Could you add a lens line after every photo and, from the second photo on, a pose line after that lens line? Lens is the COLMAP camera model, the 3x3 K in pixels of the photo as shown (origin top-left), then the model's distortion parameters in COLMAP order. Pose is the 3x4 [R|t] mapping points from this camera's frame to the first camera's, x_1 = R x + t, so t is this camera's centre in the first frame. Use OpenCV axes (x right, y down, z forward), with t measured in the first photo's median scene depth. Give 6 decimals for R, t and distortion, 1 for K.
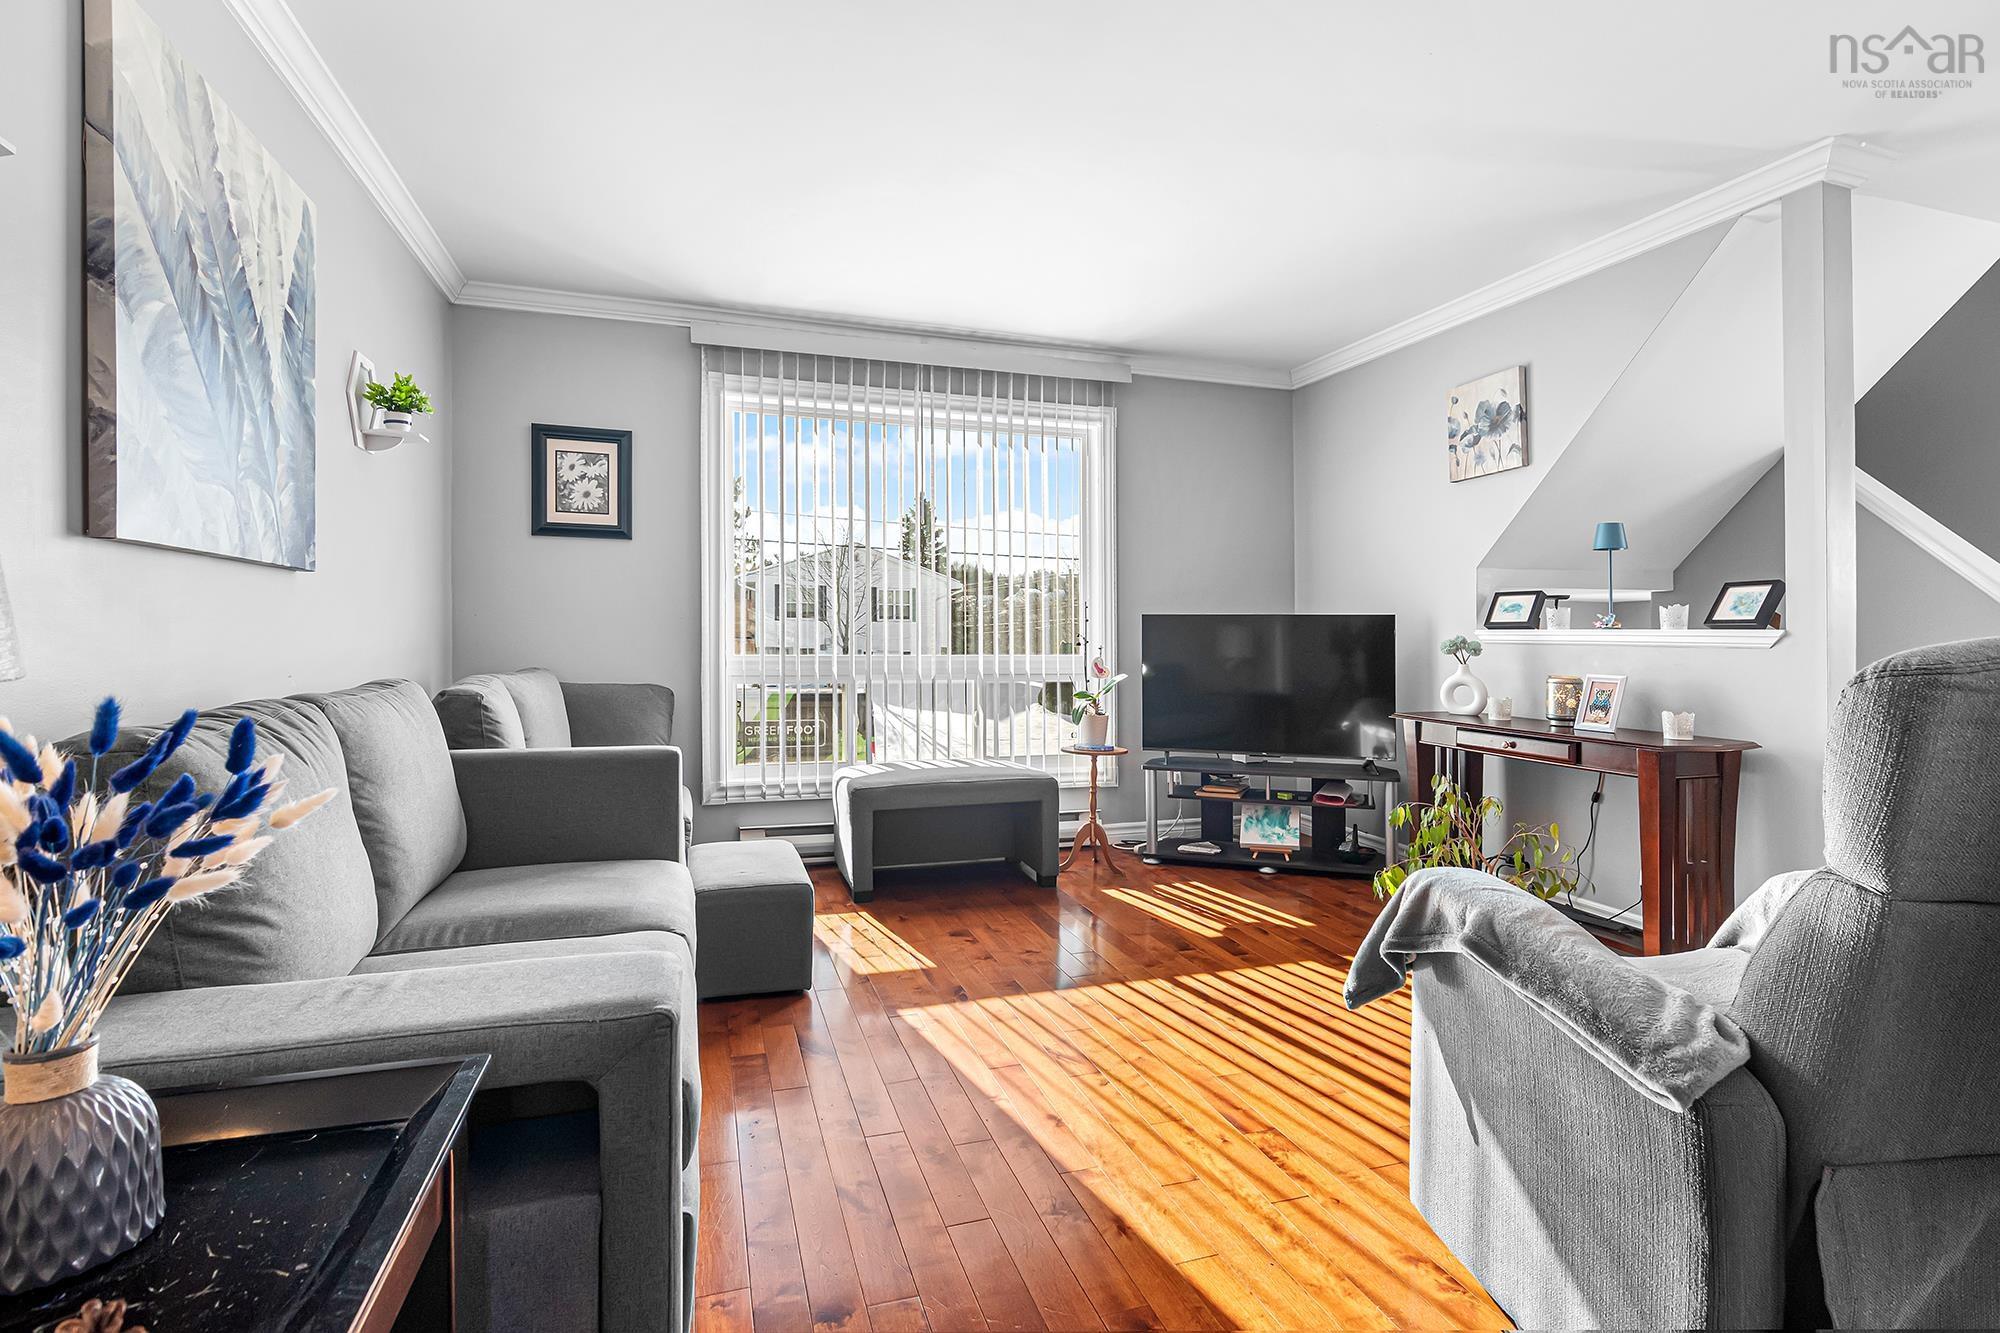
lens RADIAL K [[989.6, 0, 1014.0], [0, 989.6, 635.4], [0, 0, 1]] dist [-0.001082, 0.000640]
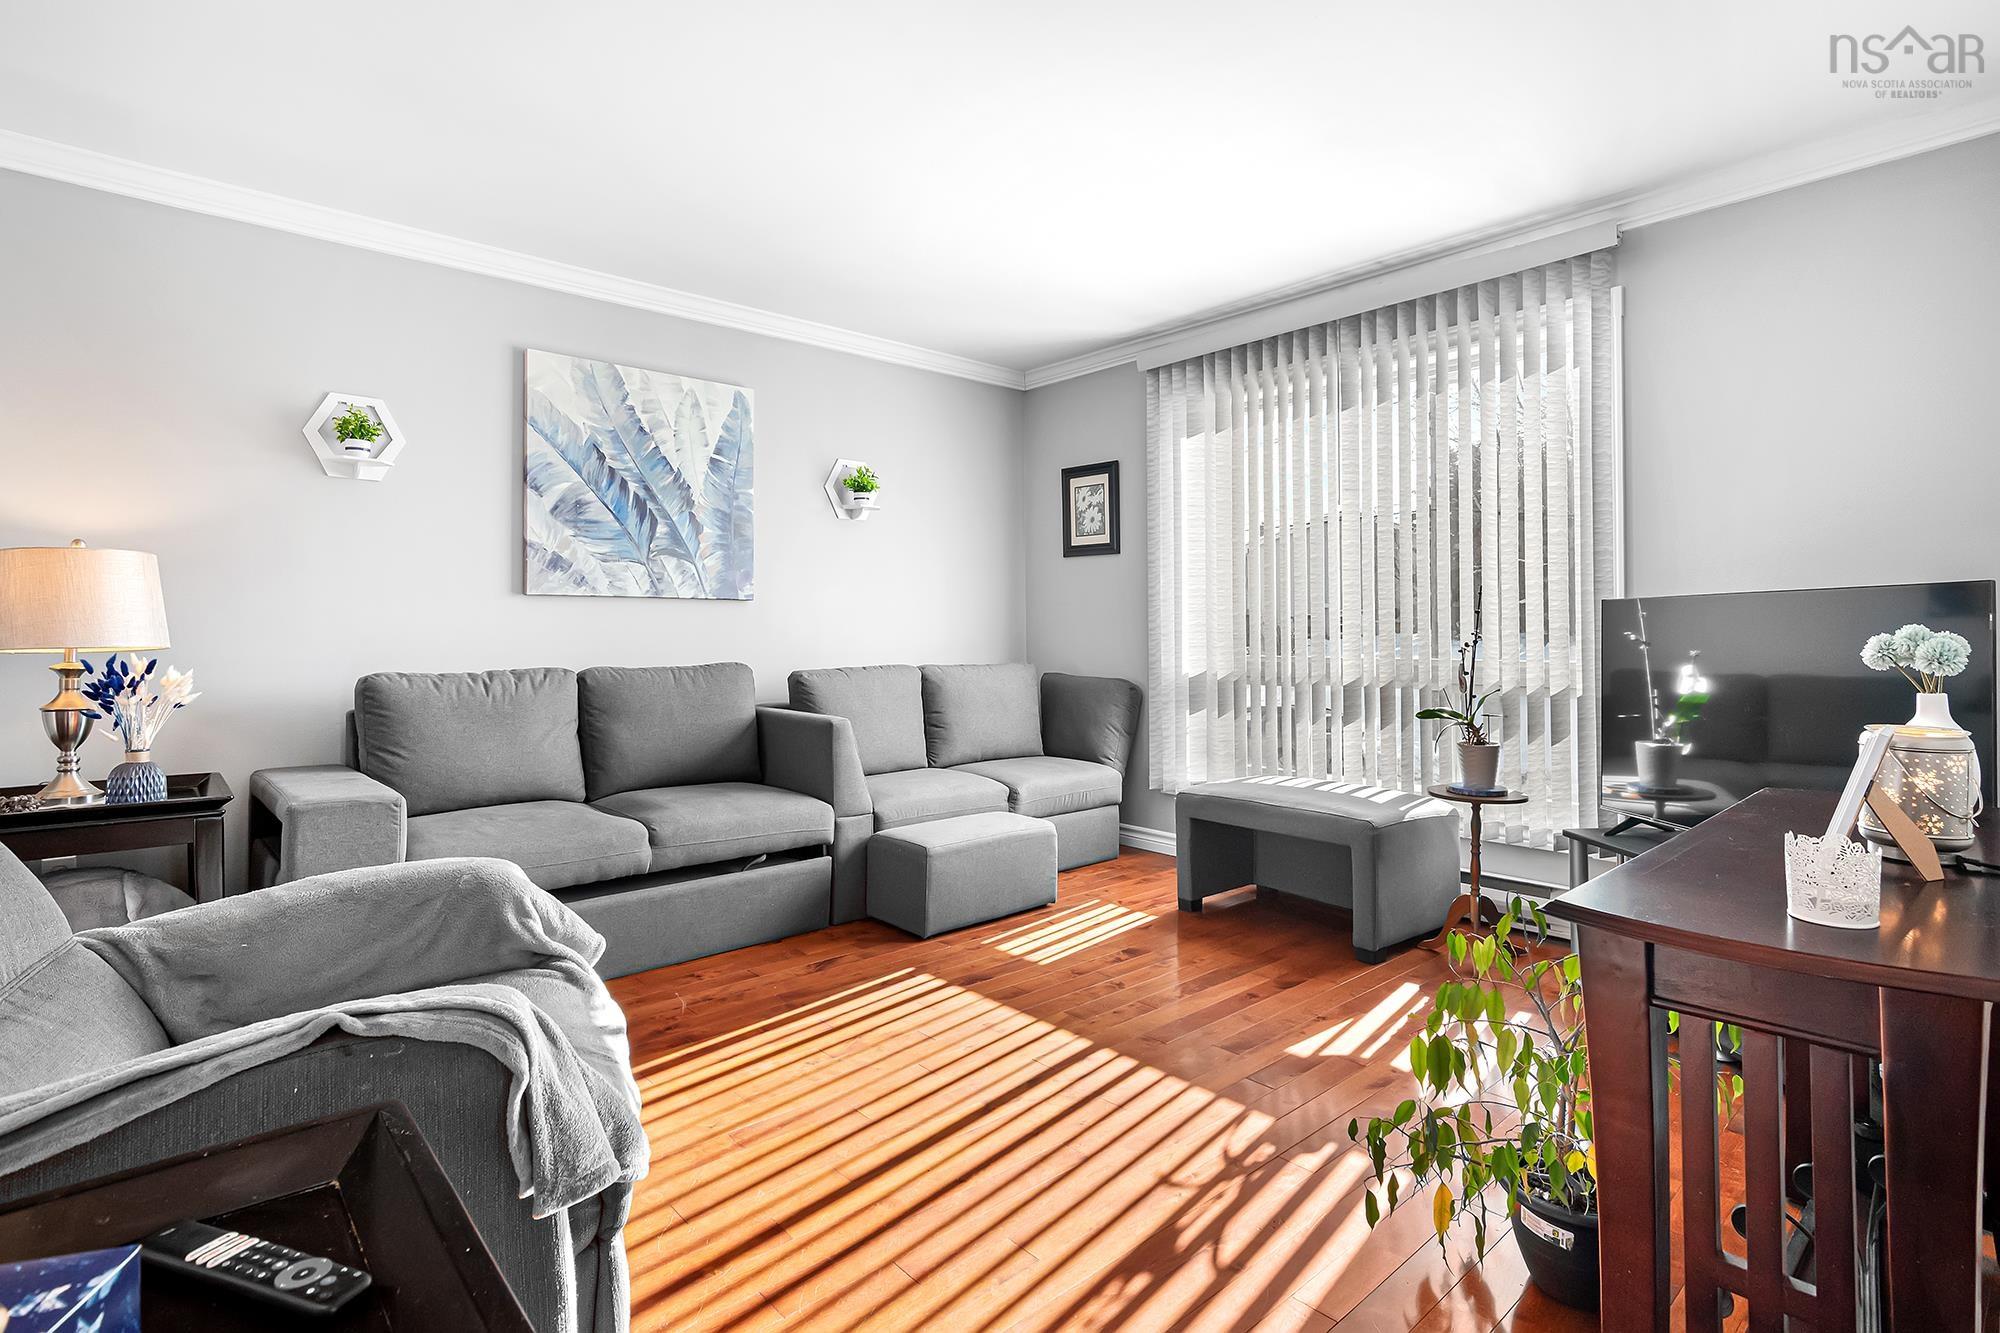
lens RADIAL K [[989.6, 0, 1014.0], [0, 989.6, 635.4], [0, 0, 1]] dist [-0.001082, 0.000640]
pose [[0.405296, -0.006941, -0.914159, 0.640514], [0.003435, 0.999976, -0.006070, 0.005496], [0.914179, -0.000680, 0.405310, 0.431843]]
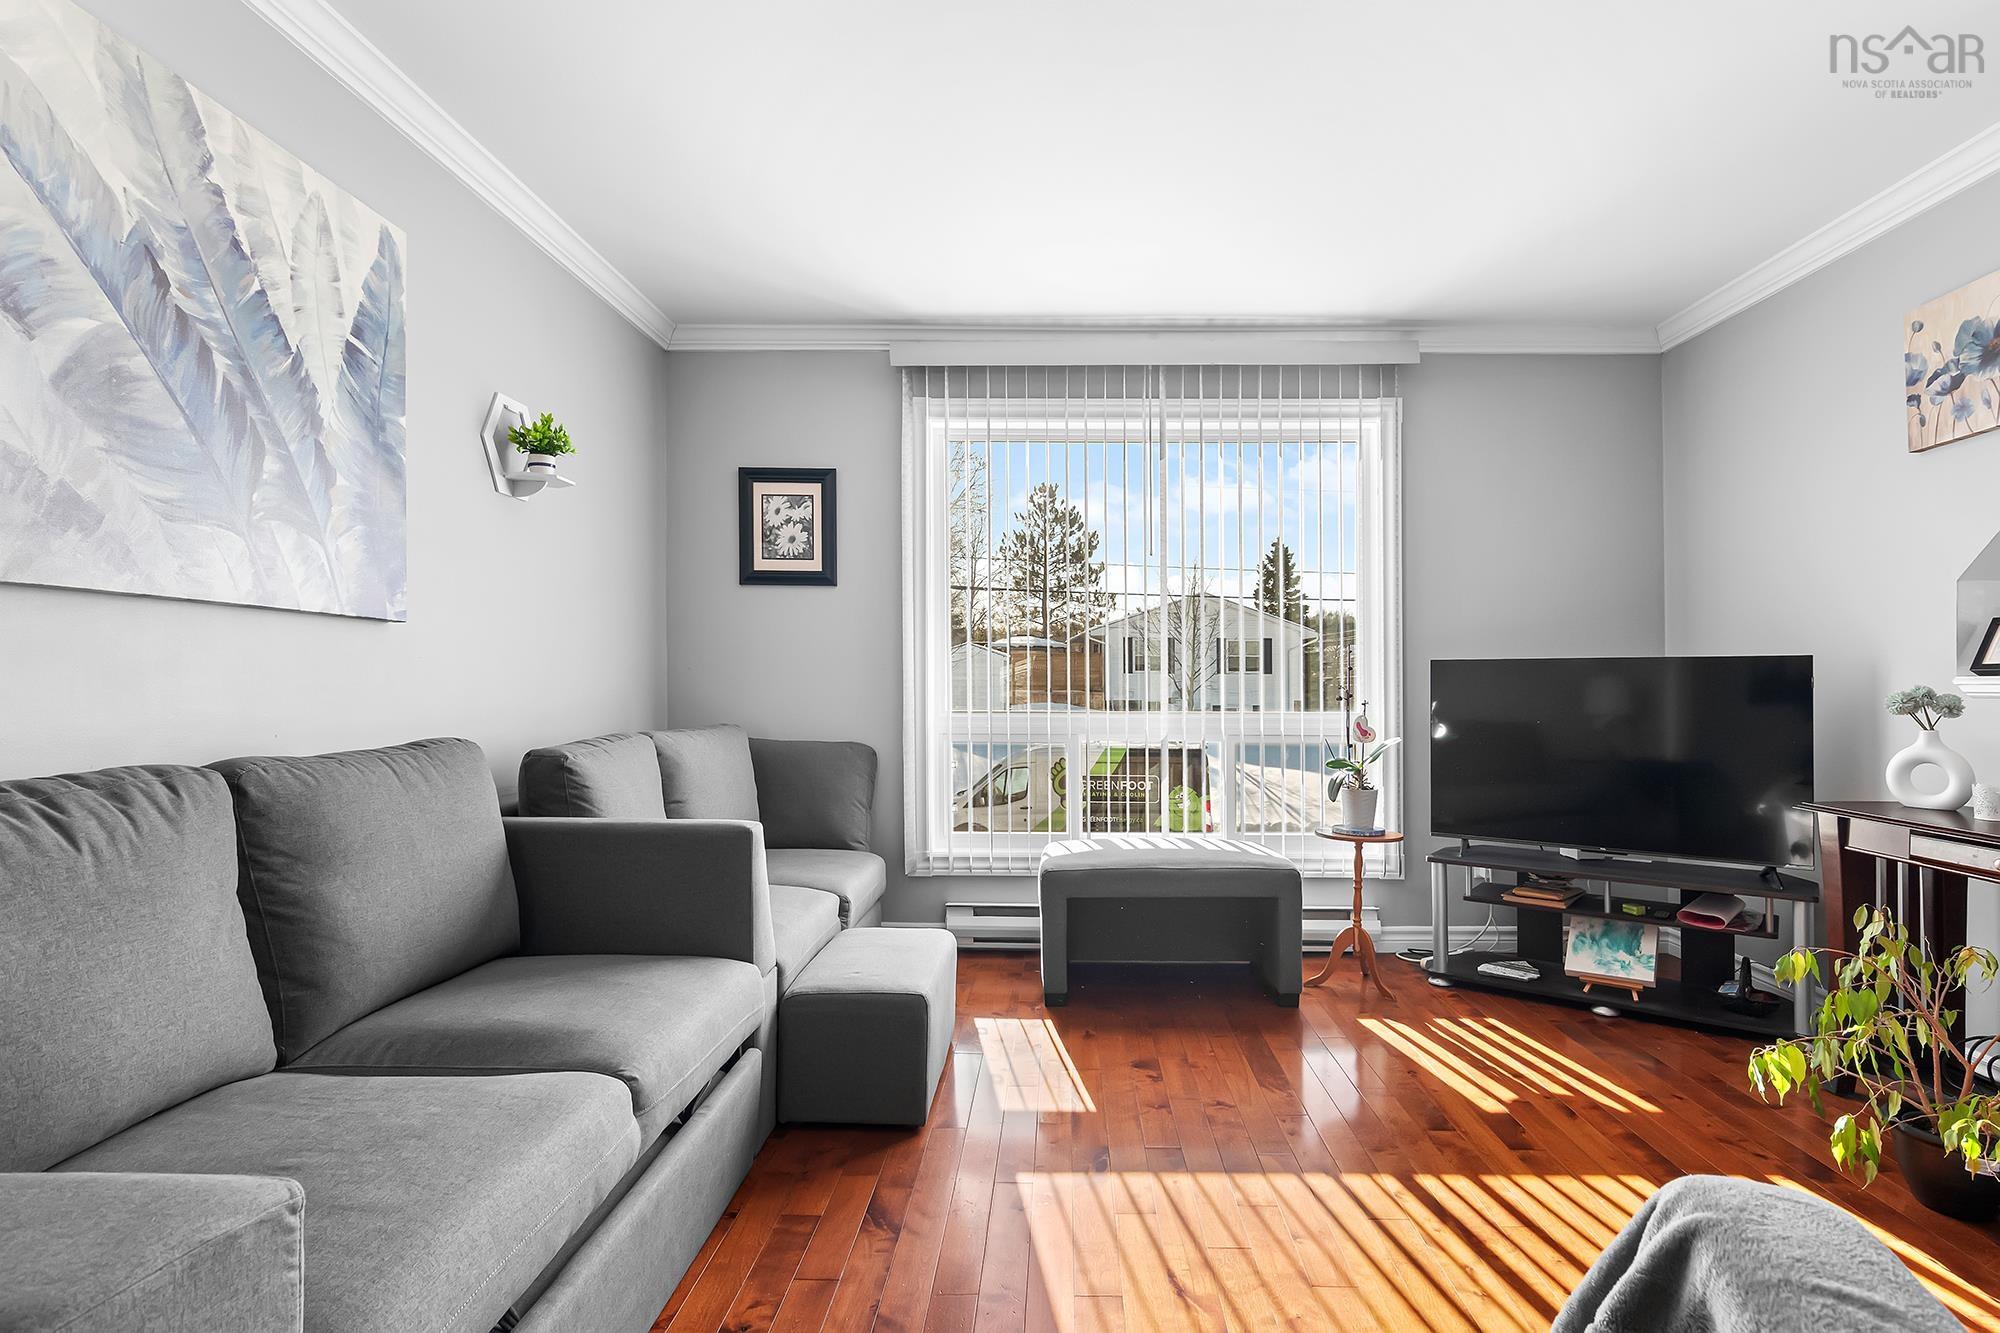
lens RADIAL K [[1006.3, 0, 1051.3], [0, 1006.3, 689.0], [0, 0, 1]] dist [-0.000342, 0.000847]
pose [[0.947866, -0.003119, -0.318655, 0.107902], [0.003331, 0.999994, 0.000122, 0.000499], [0.318653, -0.001177, 0.947871, 0.174765]]
